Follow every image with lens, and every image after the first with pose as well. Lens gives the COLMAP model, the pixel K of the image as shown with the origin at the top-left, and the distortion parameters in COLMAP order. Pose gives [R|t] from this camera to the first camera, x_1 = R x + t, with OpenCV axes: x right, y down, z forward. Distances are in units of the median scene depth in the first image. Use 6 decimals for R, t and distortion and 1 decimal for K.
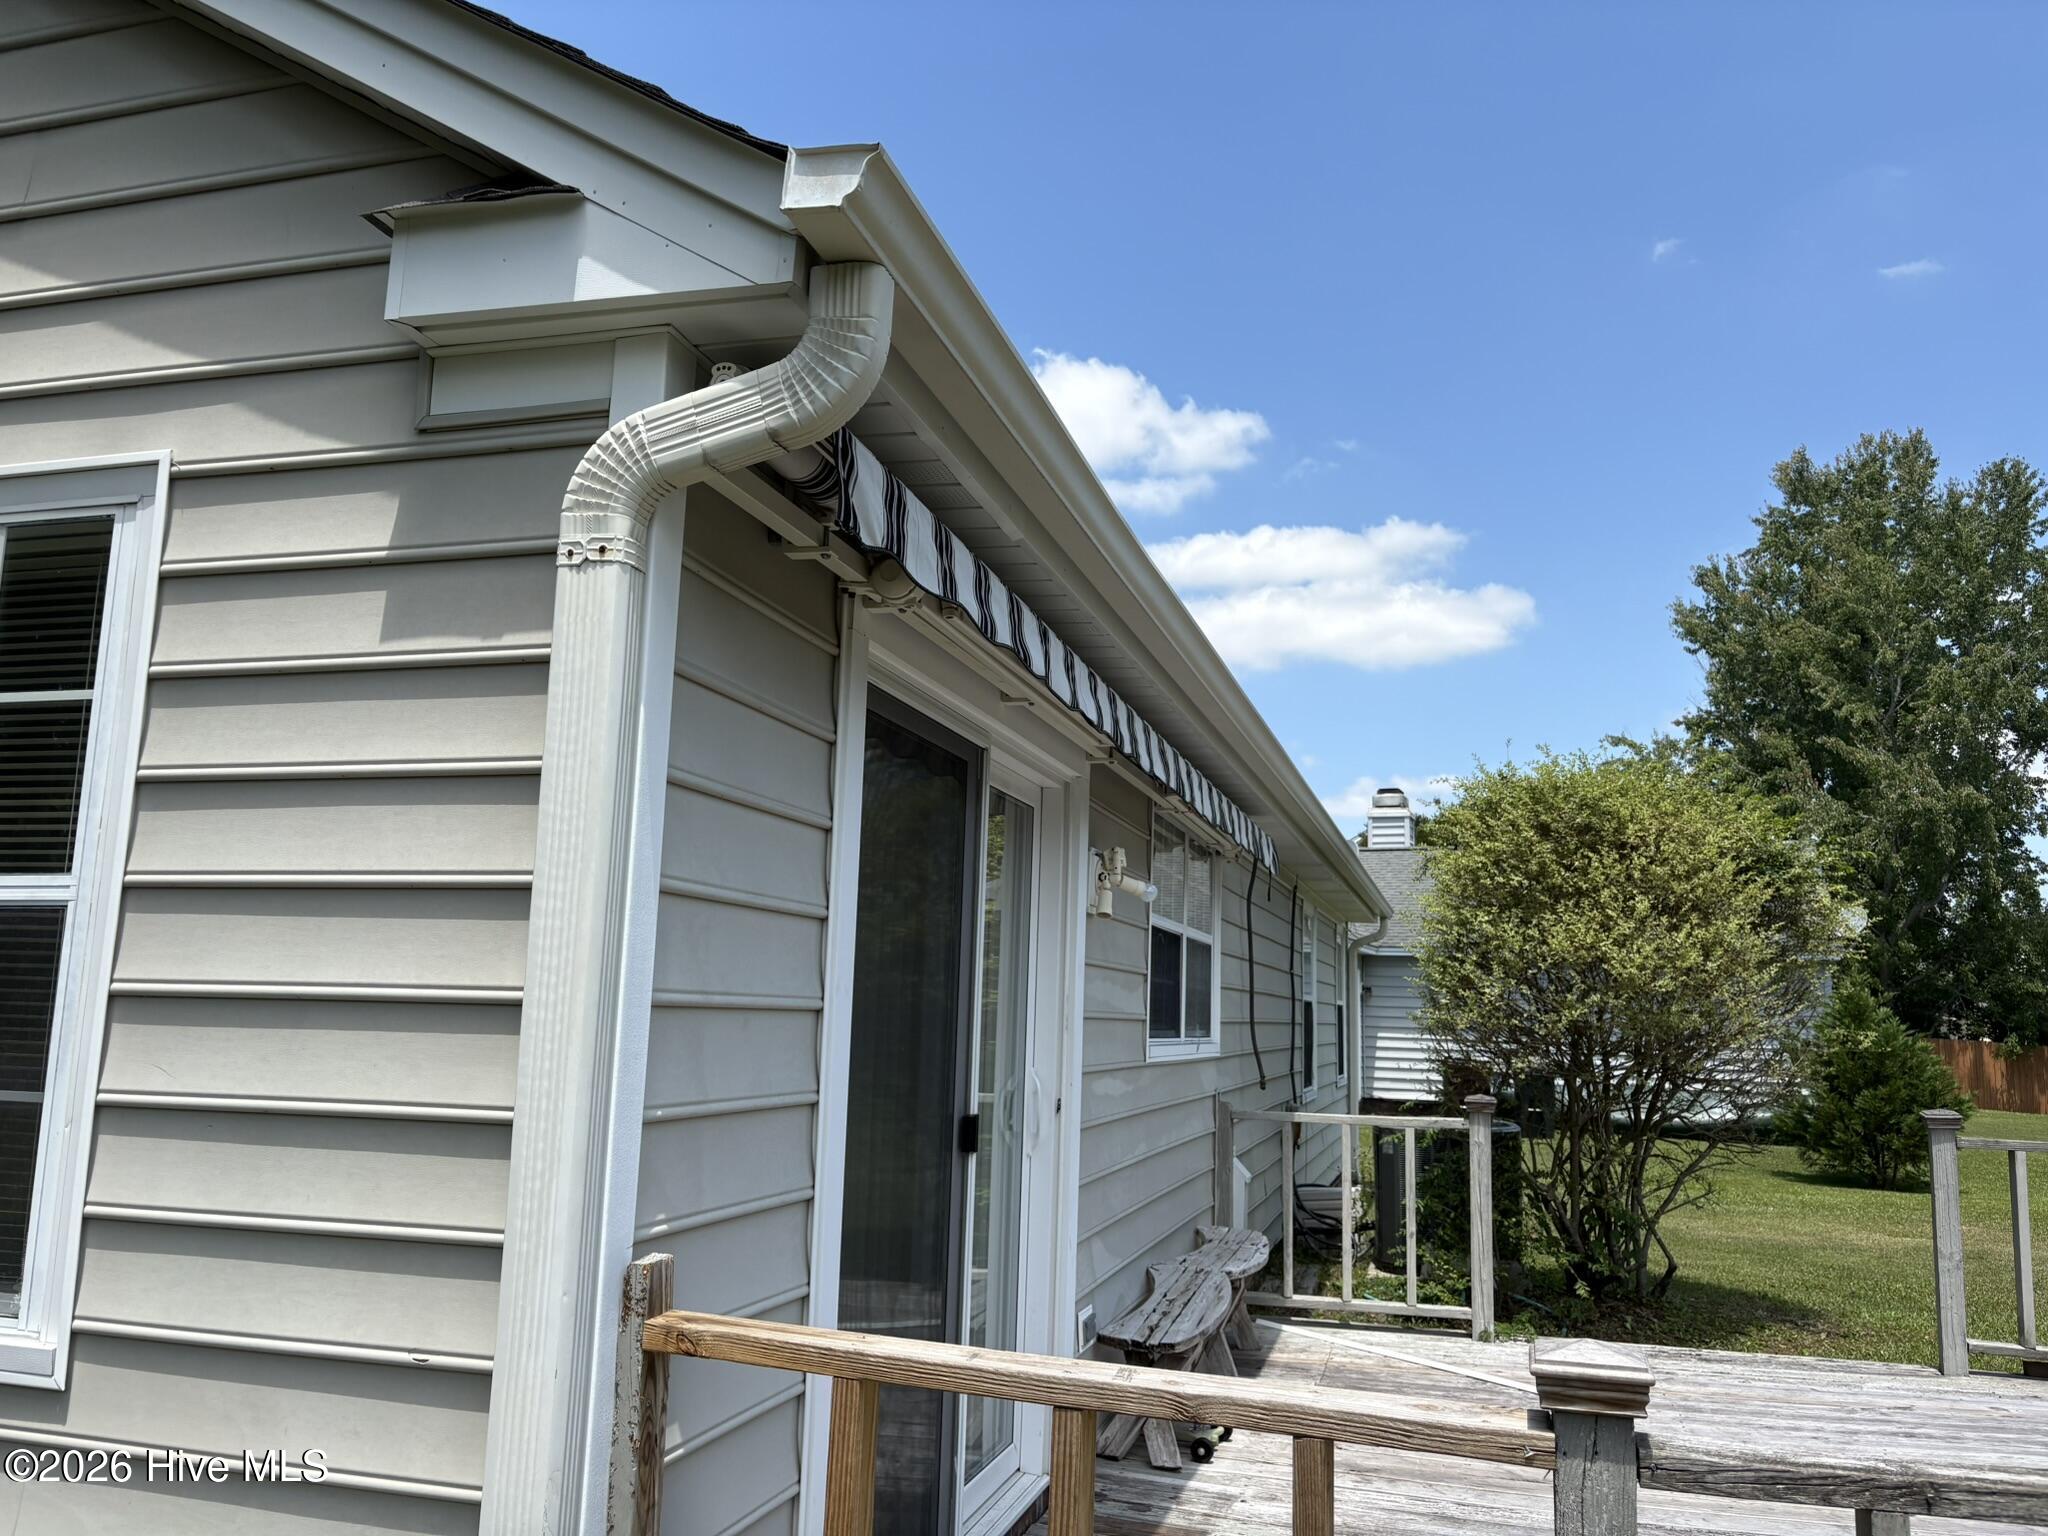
lens RADIAL K [[1561.8, 0, 1024.3], [0, 1561.8, 766.1], [0, 0, 1]] dist [0.057278, -0.072271]
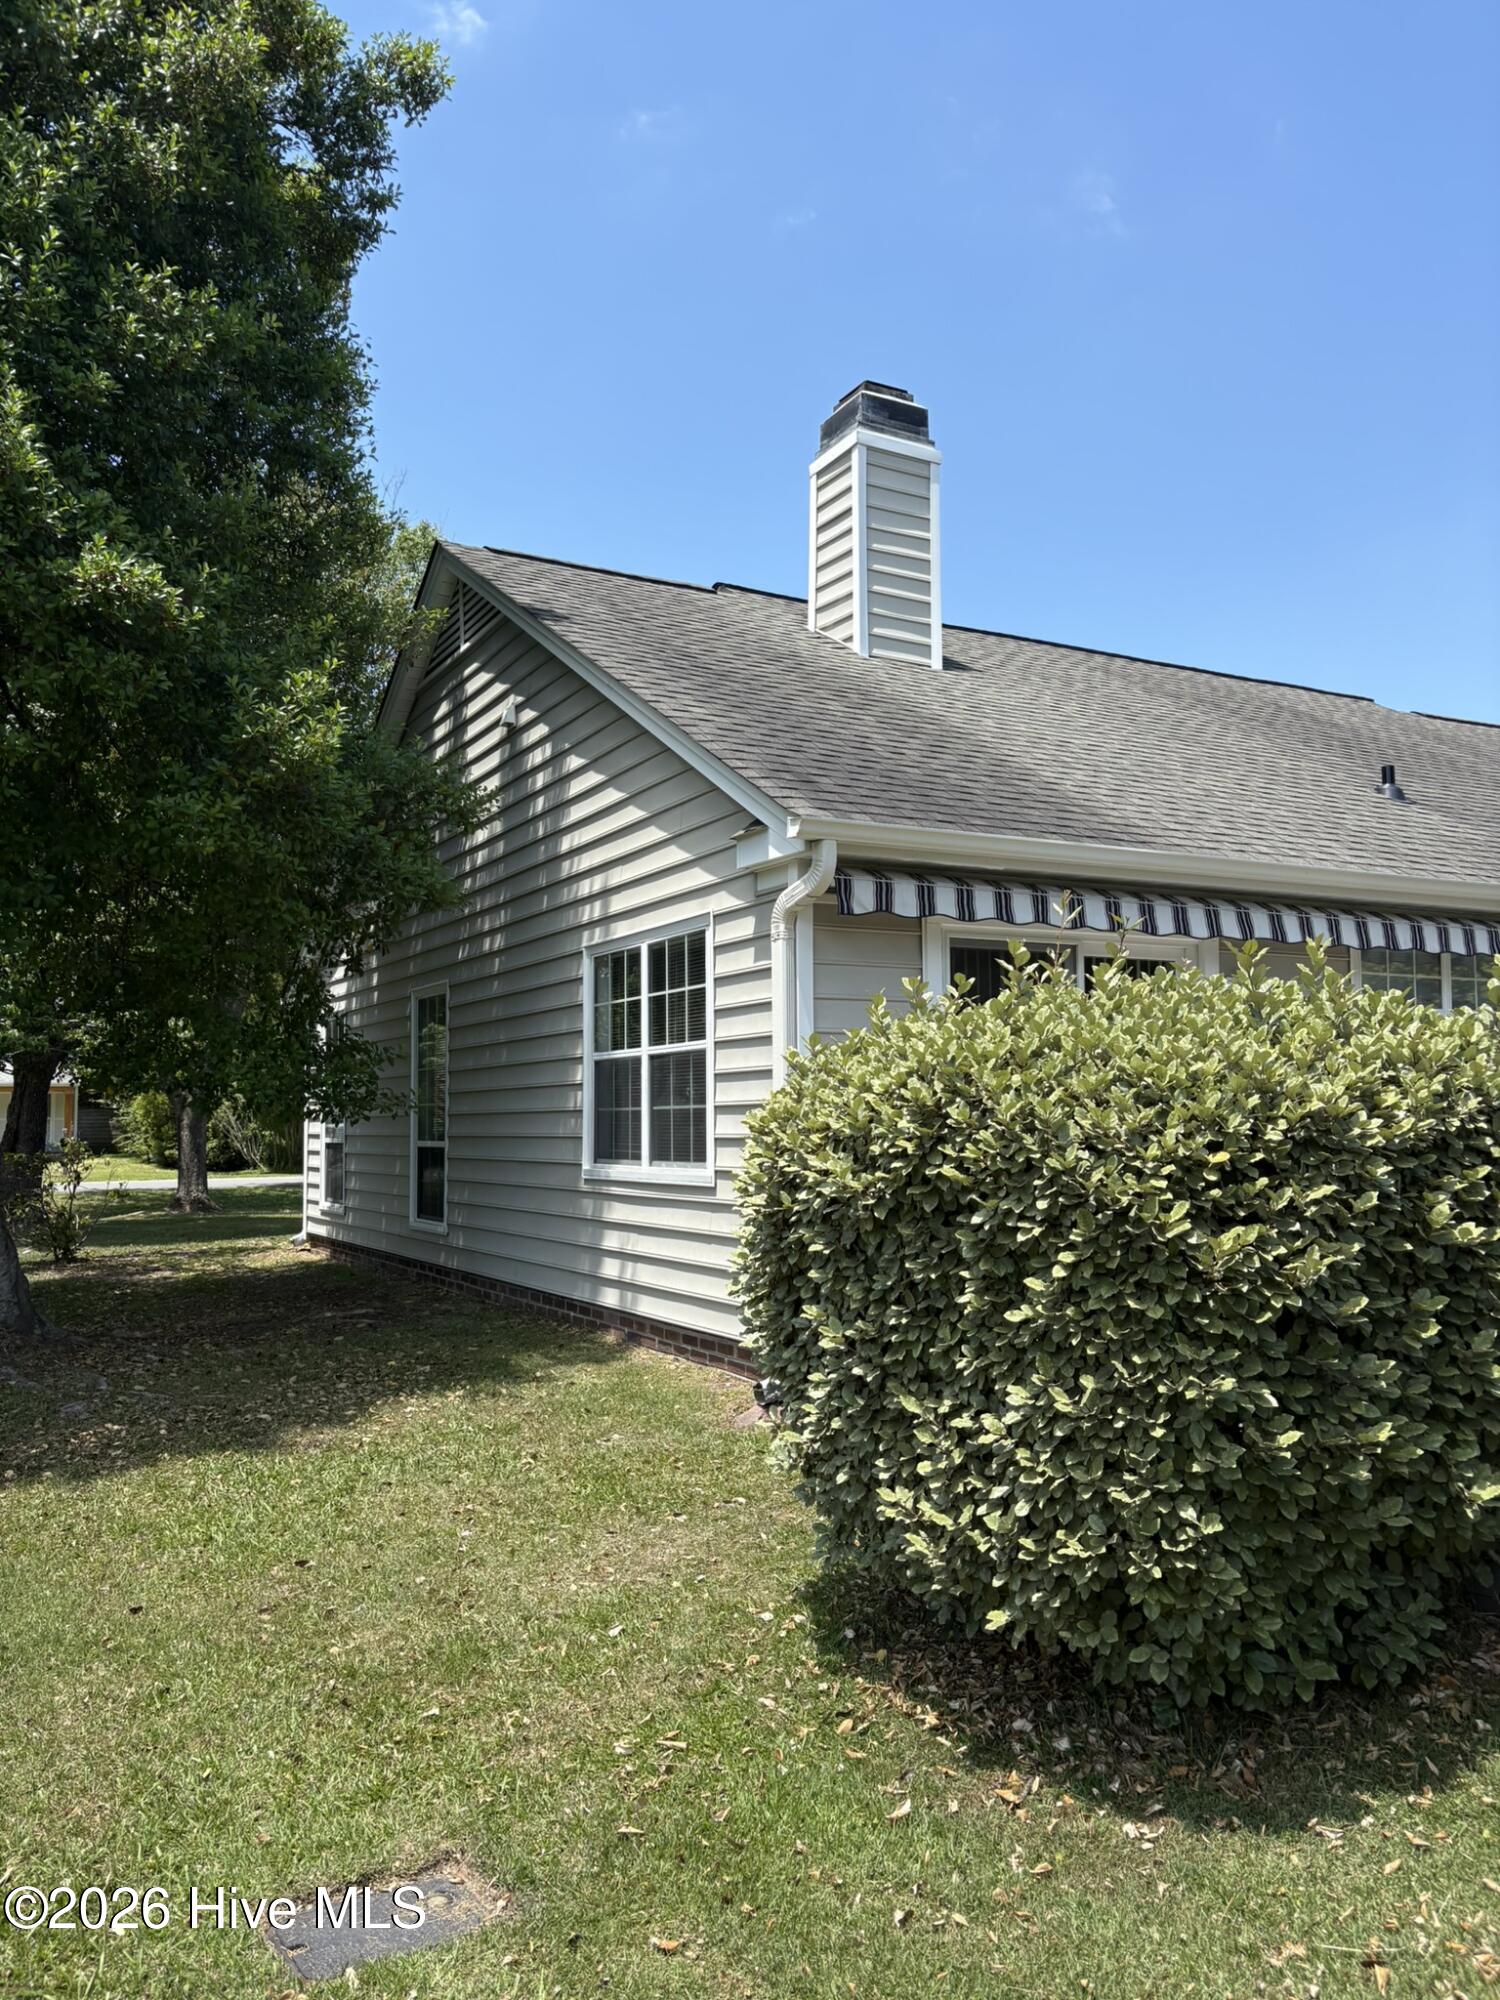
lens RADIAL K [[1525.2, 0, 747.4], [0, 1525.2, 997.6], [0, 0, 1]] dist [0.057278, -0.072271]
pose [[0.711727, -0.093834, -0.696161, 1.816420], [0.132645, 0.991162, 0.002013, -0.015299], [0.689819, -0.093775, 0.717883, -1.321344]]
